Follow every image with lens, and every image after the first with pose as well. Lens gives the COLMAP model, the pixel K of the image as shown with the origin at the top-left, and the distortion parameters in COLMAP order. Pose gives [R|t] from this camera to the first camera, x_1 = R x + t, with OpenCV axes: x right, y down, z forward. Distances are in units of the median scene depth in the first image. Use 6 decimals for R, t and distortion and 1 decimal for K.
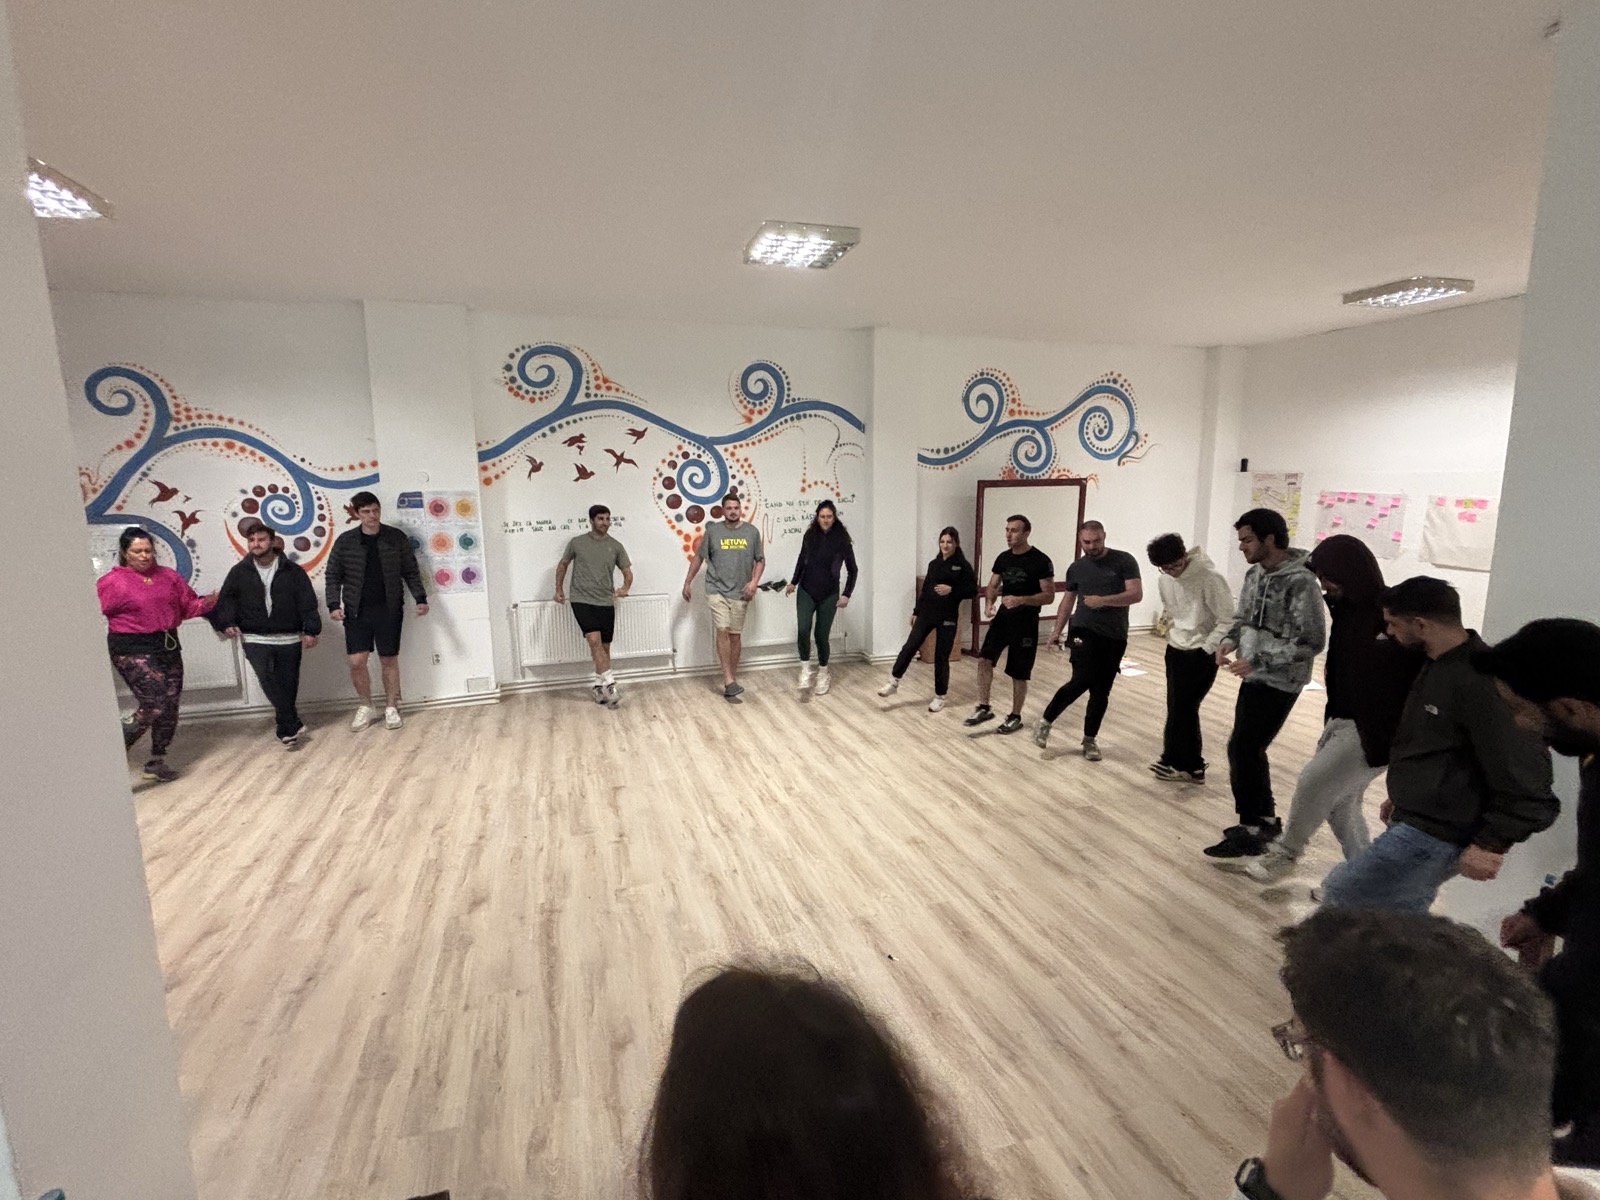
lens RADIAL K [[752.6, 0, 800.0], [0, 752.6, 600.0], [0, 0, 1]] dist [-0.000845, -0.000054]
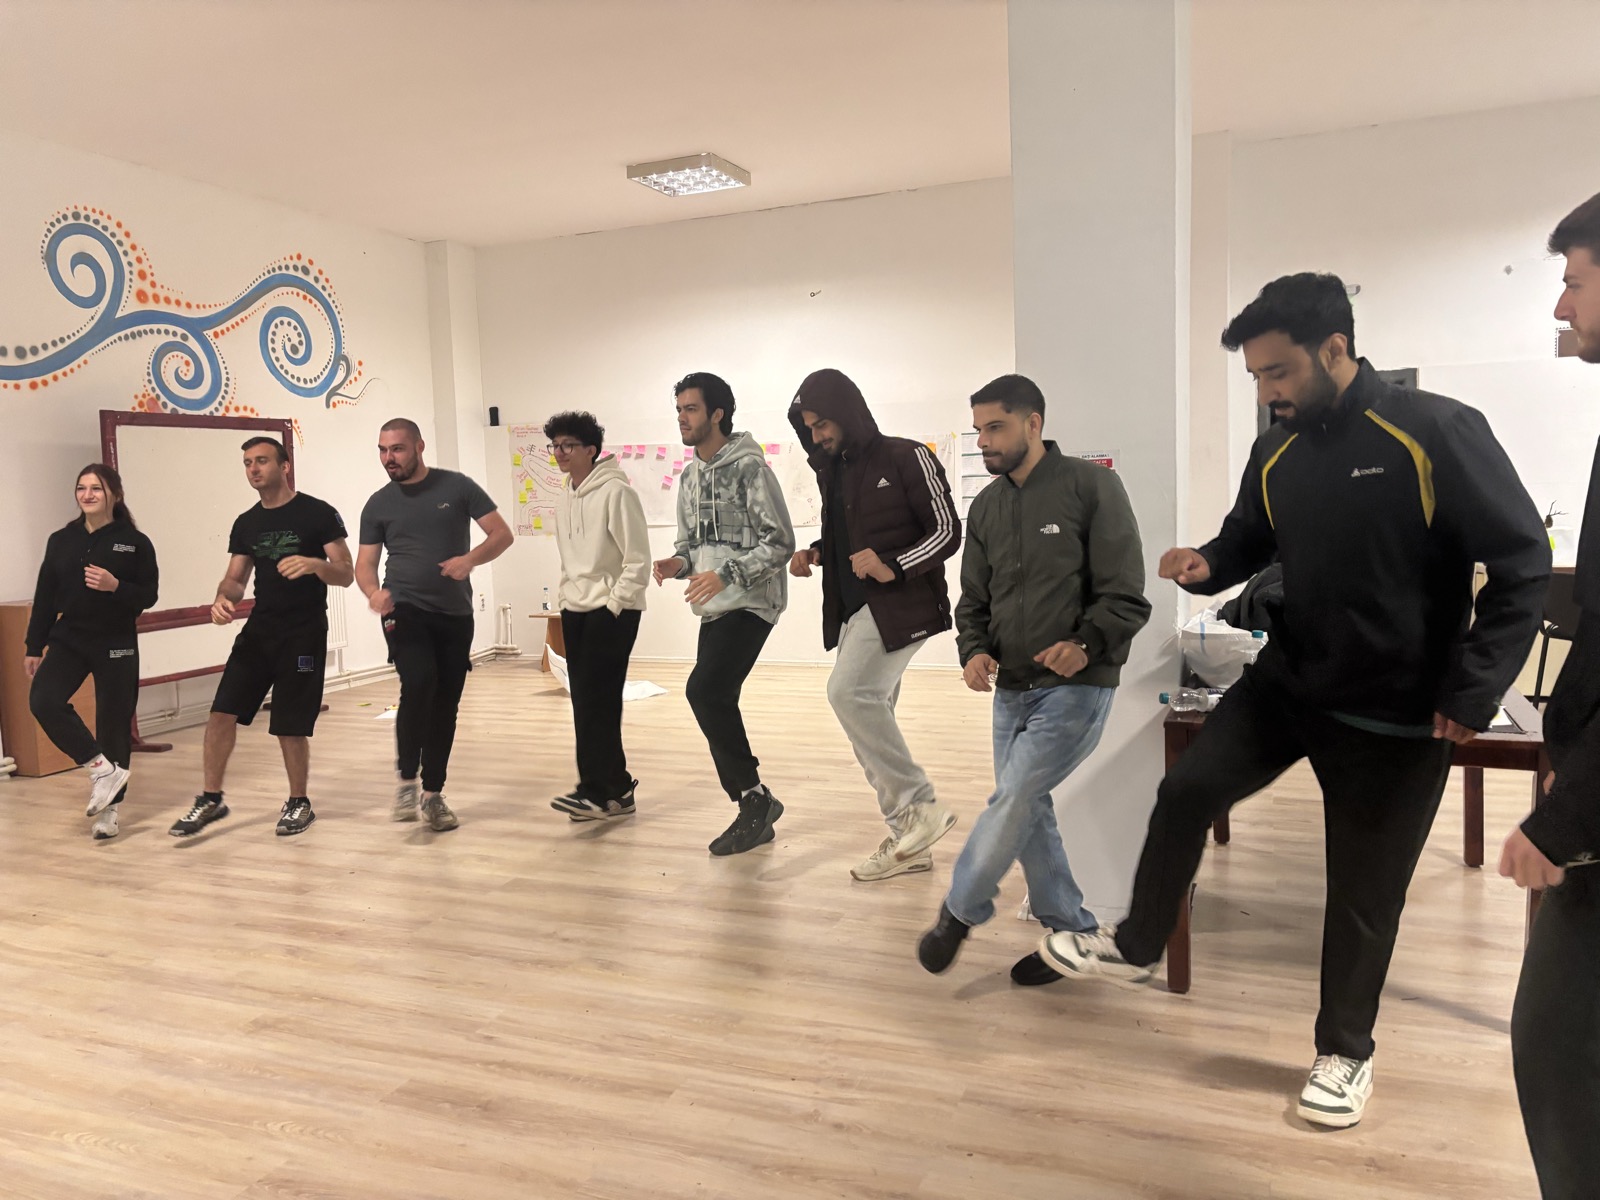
lens RADIAL K [[1183.0, 0, 797.5], [0, 1183.0, 594.8], [0, 0, 1]] dist [0.021421, -0.028518]
pose [[0.635458, -0.078829, 0.768101, -0.115471], [0.158780, 0.986856, -0.030081, 0.080364], [-0.755634, 0.141074, 0.639622, 0.141548]]
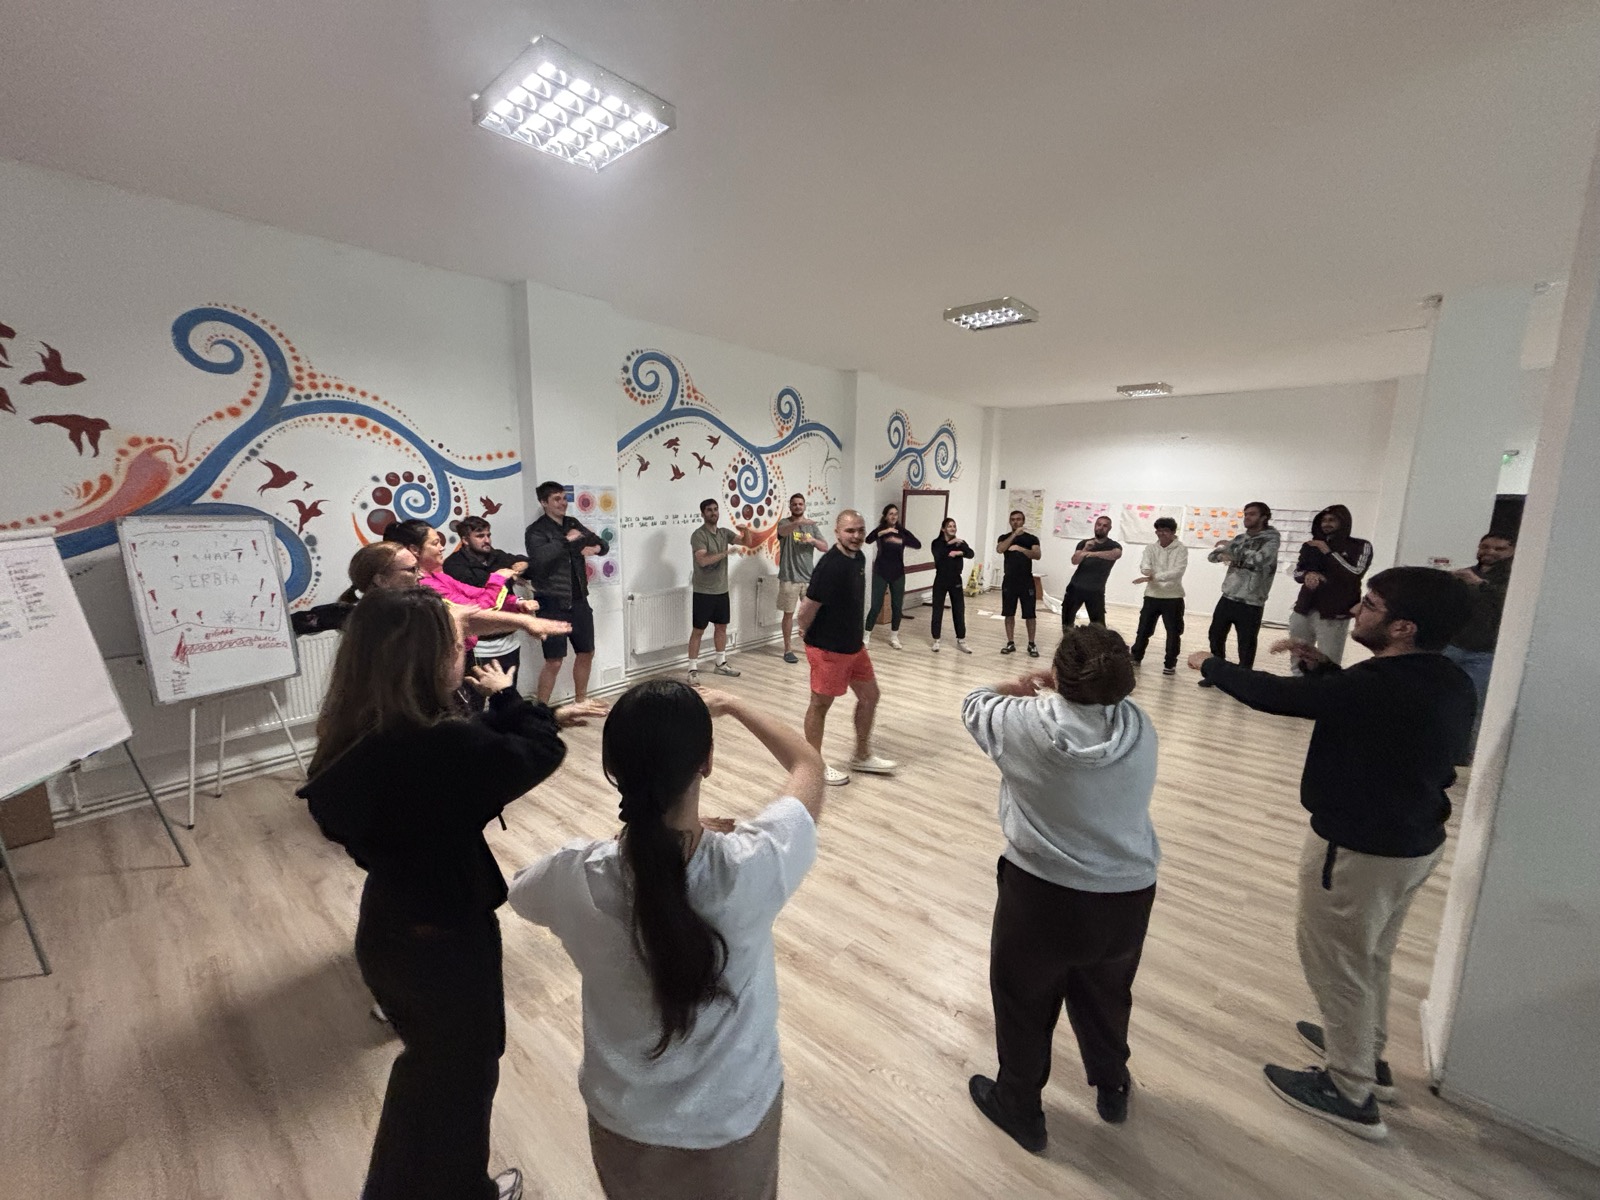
lens RADIAL K [[631.2, 0, 792.7], [0, 631.2, 598.2], [0, 0, 1]] dist [0.000301, -0.000110]
pose [[0.853044, -0.064862, 0.517793, -0.639406], [0.064746, 0.997734, 0.018316, 0.007259], [-0.517808, 0.017901, 0.855310, 0.130251]]
